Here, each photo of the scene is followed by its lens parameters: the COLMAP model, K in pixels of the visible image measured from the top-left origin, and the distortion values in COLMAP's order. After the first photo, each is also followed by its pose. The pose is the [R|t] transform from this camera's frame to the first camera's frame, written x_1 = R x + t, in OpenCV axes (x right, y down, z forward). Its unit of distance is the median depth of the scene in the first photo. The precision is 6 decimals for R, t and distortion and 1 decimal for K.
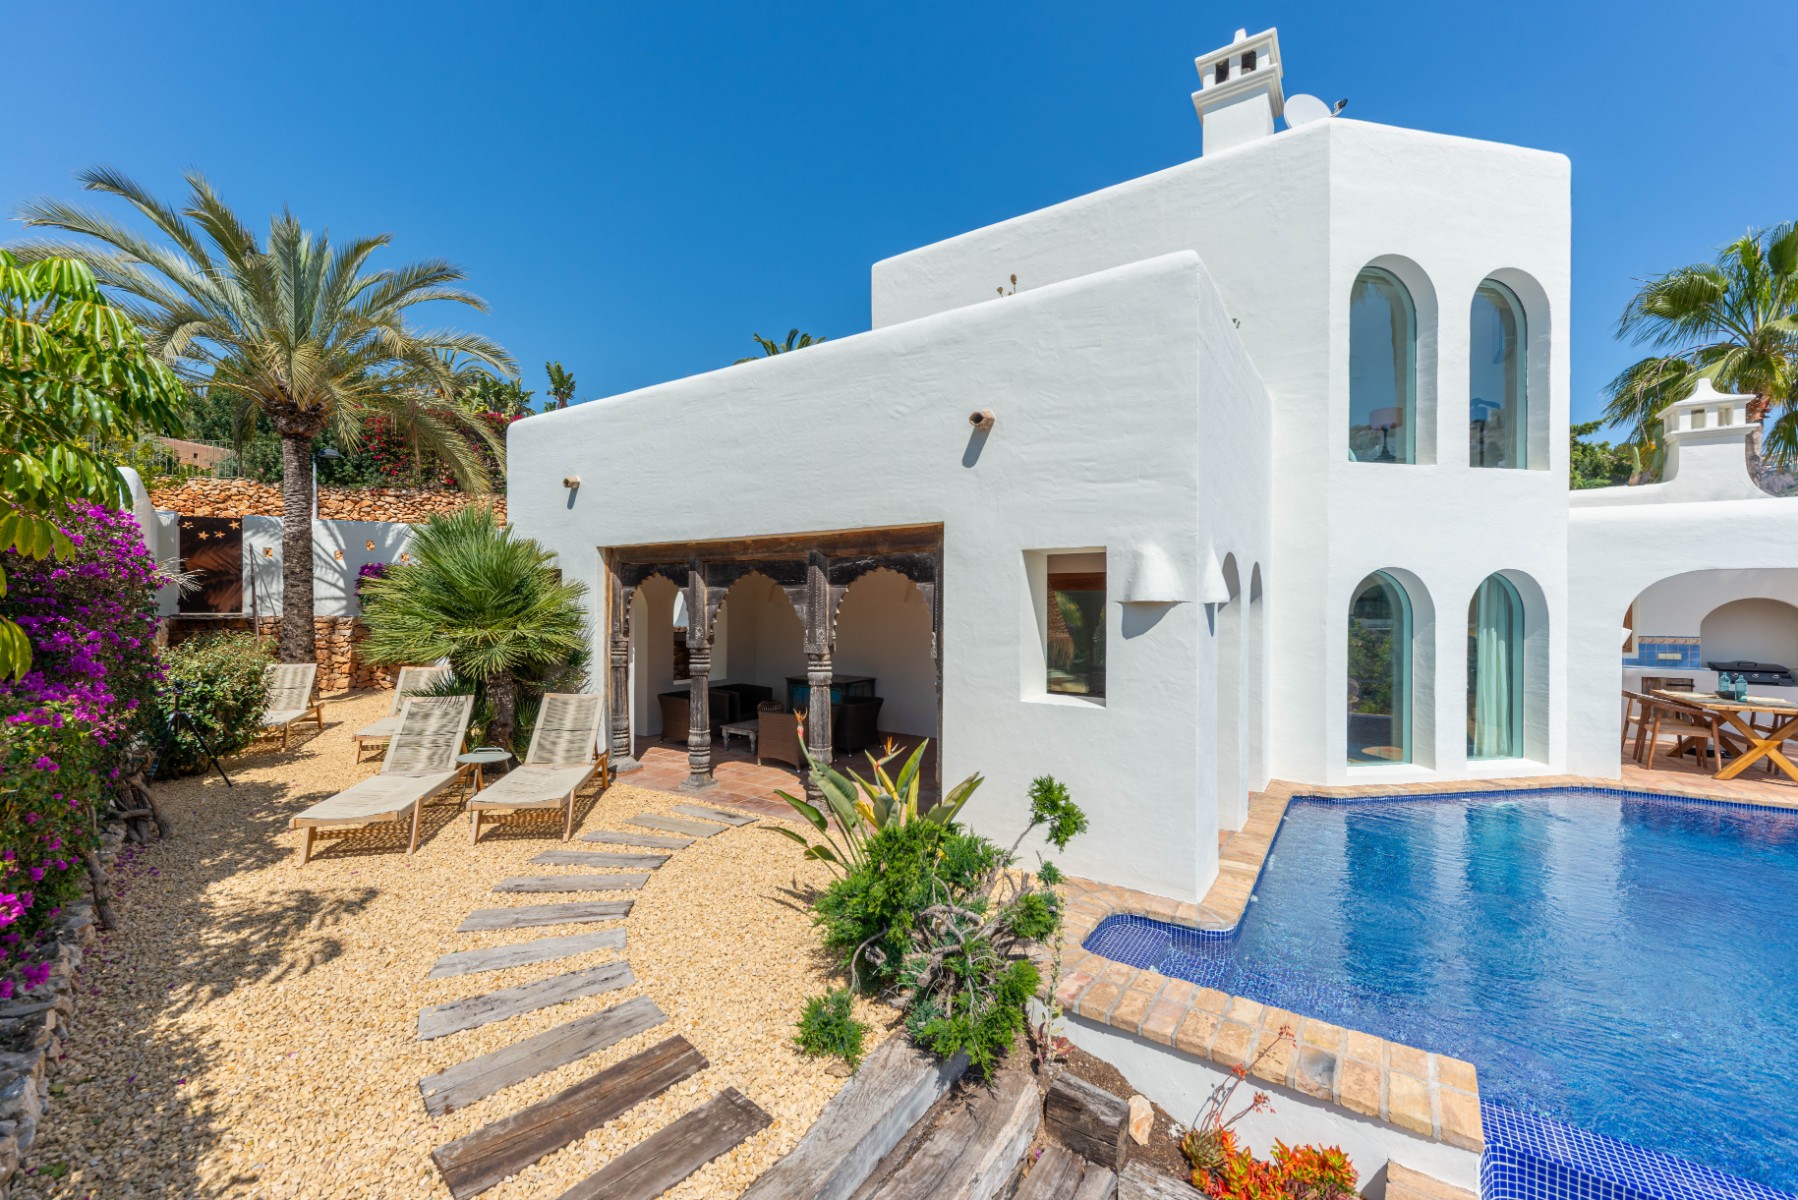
lens RADIAL K [[710.8, 0, 938.6], [0, 710.8, 598.5], [0, 0, 1]] dist [-0.001910, -0.000261]
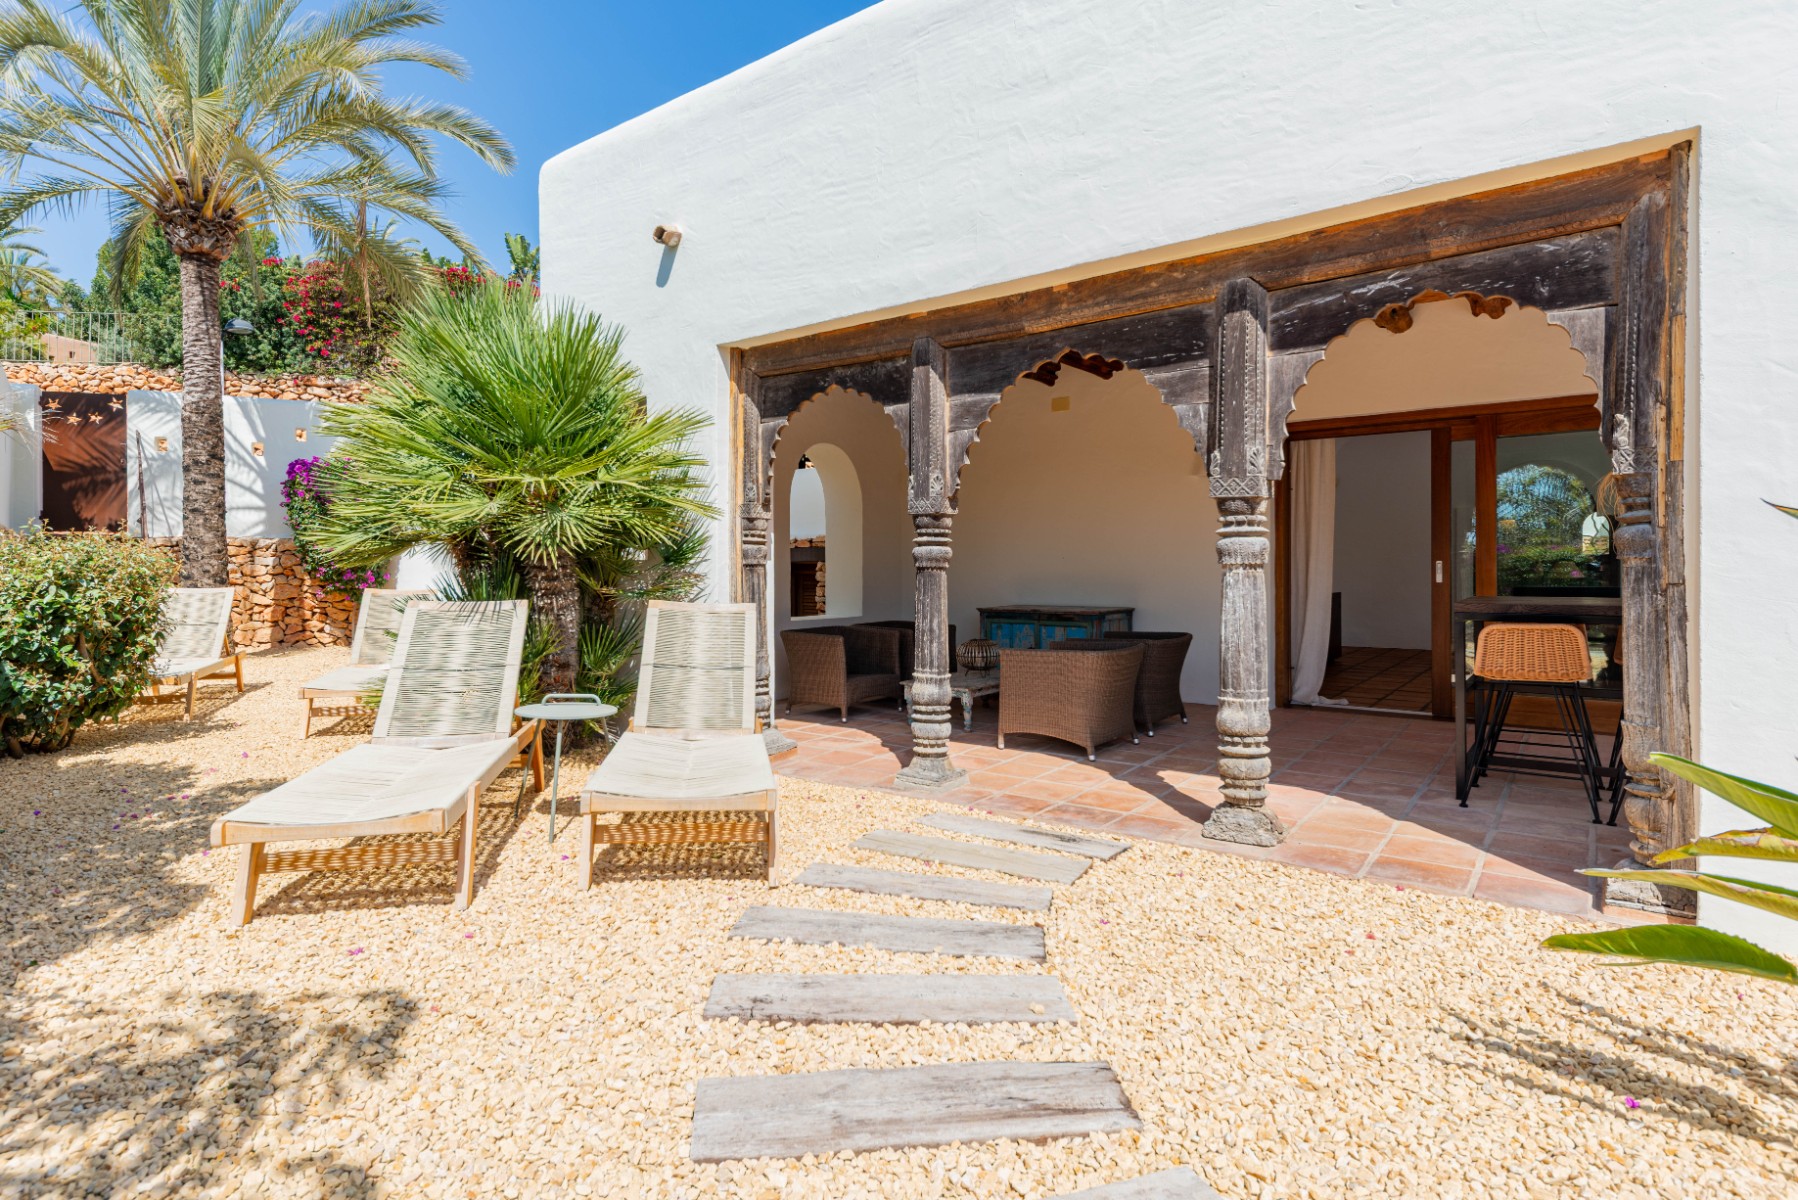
lens RADIAL K [[929.7, 0, 898.0], [0, 929.7, 568.4], [0, 0, 1]] dist [-0.000352, 0.000443]
pose [[0.996134, -0.004131, -0.087753, -0.303988], [0.004484, 0.999983, 0.003825, 0.106037], [0.087736, -0.004204, 0.996135, 0.321695]]
